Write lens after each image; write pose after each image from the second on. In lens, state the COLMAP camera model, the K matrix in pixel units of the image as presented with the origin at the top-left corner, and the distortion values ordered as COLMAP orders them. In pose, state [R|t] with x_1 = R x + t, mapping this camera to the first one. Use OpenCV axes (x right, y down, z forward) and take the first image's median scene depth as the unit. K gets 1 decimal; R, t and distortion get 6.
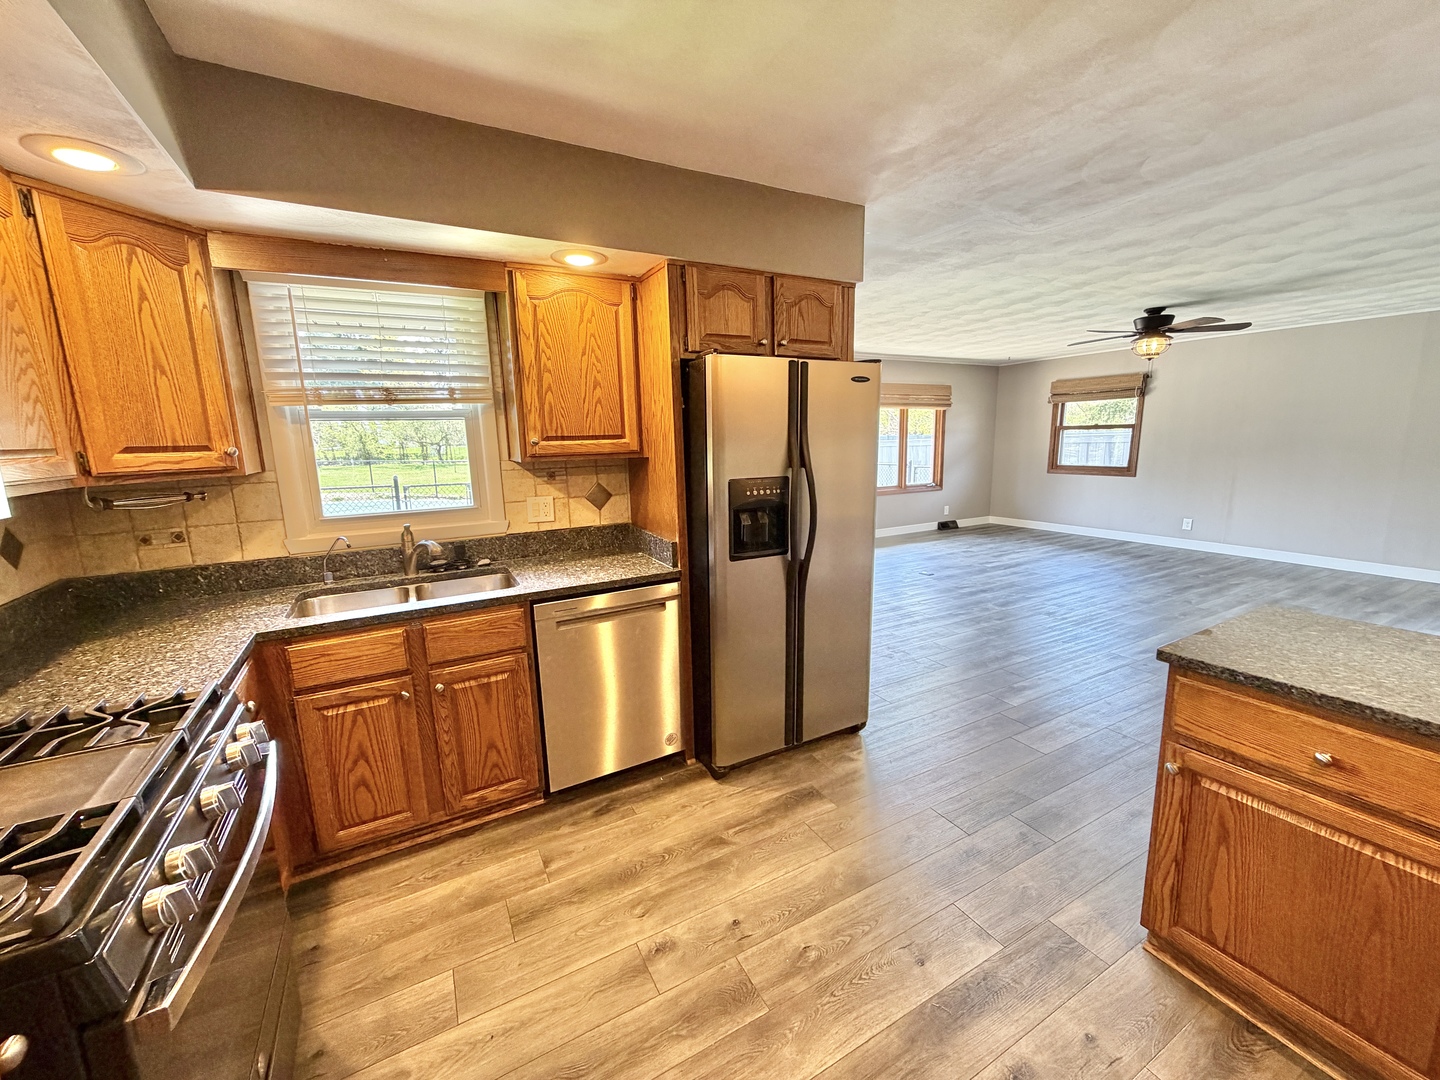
lens RADIAL K [[570.7, 0, 719.4], [0, 570.7, 538.9], [0, 0, 1]] dist [0.001007, -0.000309]
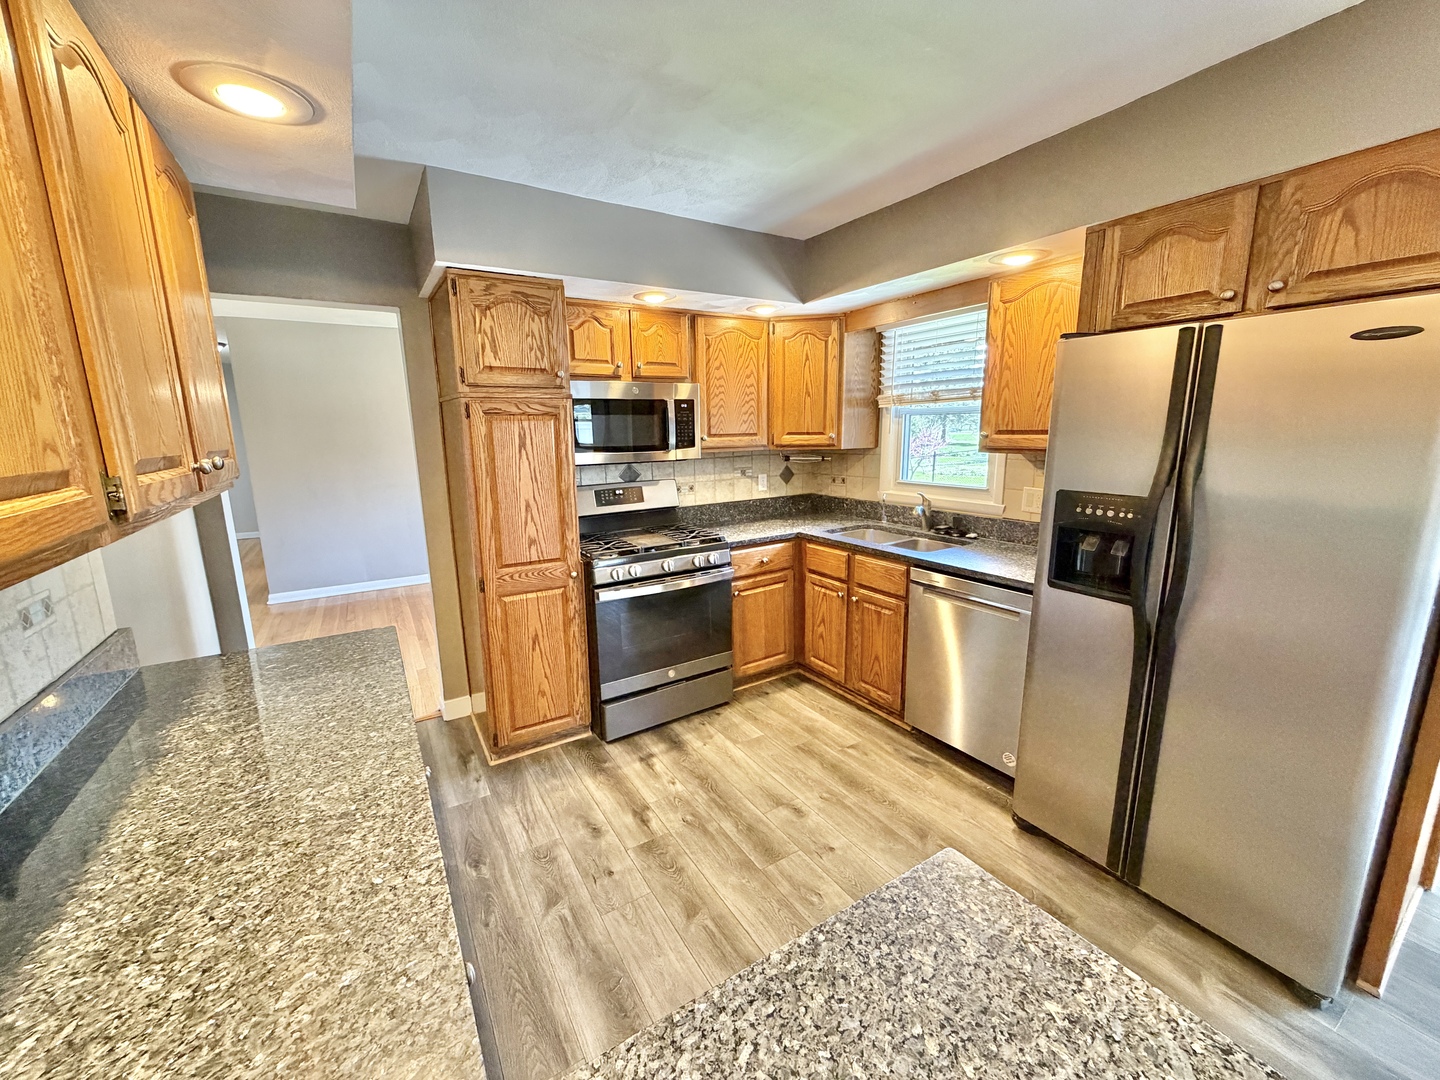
lens RADIAL K [[573.5, 0, 715.6], [0, 573.5, 540.8], [0, 0, 1]] dist [-0.001211, -0.000222]
pose [[0.049297, 0.216135, -0.975118, 0.852121], [-0.165166, 0.964628, 0.205459, -0.124740], [0.985033, 0.150928, 0.083251, 0.462170]]
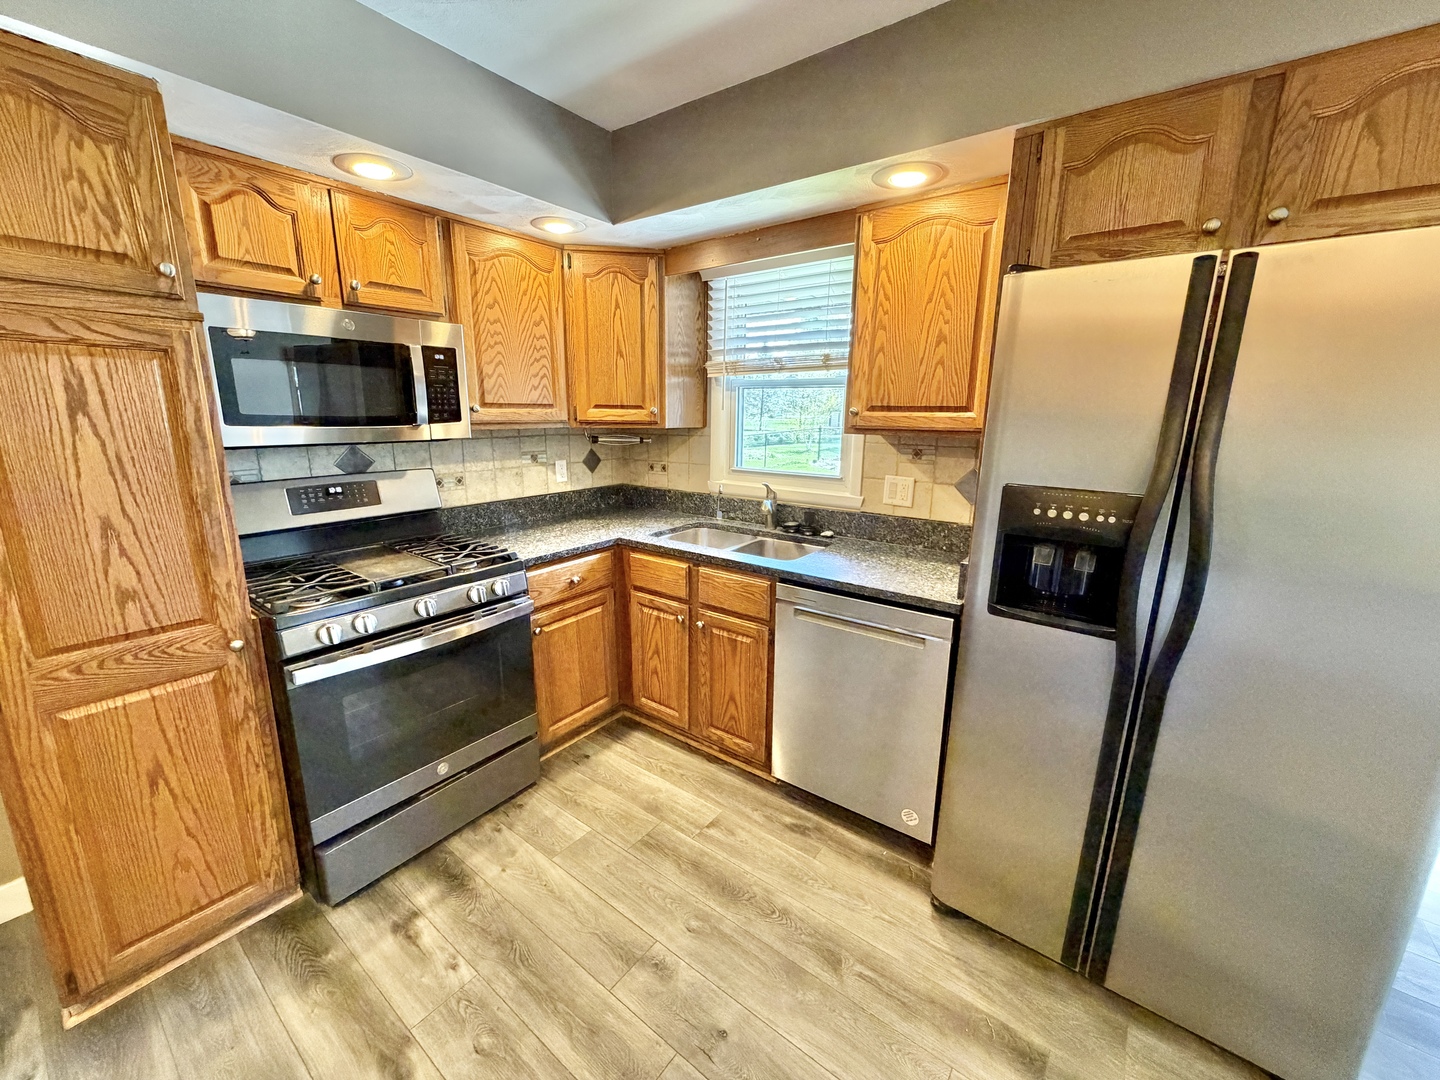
lens RADIAL K [[573.5, 0, 715.6], [0, 573.5, 540.8], [0, 0, 1]] dist [-0.001211, -0.000222]
pose [[0.407028, 0.230981, -0.883728, 0.460812], [-0.185861, 0.968201, 0.167456, -0.092507], [0.894306, 0.096092, 0.437016, 0.476330]]
